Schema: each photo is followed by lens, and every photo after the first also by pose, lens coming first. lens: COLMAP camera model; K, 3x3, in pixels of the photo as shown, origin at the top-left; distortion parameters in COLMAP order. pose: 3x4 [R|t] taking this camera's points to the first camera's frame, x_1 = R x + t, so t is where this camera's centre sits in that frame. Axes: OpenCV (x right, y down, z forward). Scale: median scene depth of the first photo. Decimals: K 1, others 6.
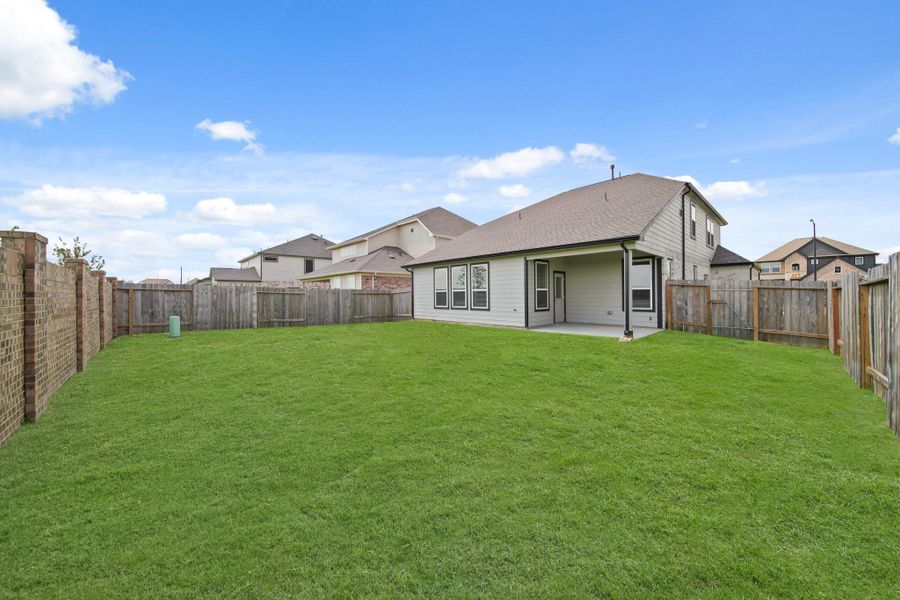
lens RADIAL K [[320.3, 0, 451.5], [0, 320.3, 296.4], [0, 0, 1]] dist [-0.002340, 0.000030]
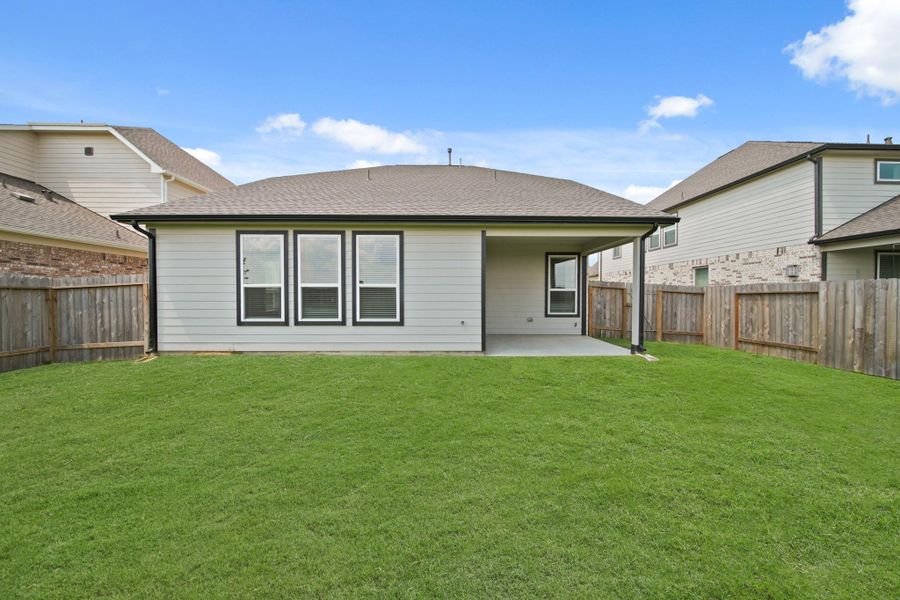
lens RADIAL K [[320.3, 0, 449.8], [0, 320.3, 303.7], [0, 0, 1]] dist [-0.002340, 0.000030]
pose [[0.667475, -0.006426, 0.744605, -0.221522], [-0.003434, 0.999926, 0.011708, 0.003077], [-0.744624, -0.010372, 0.667403, 0.594837]]
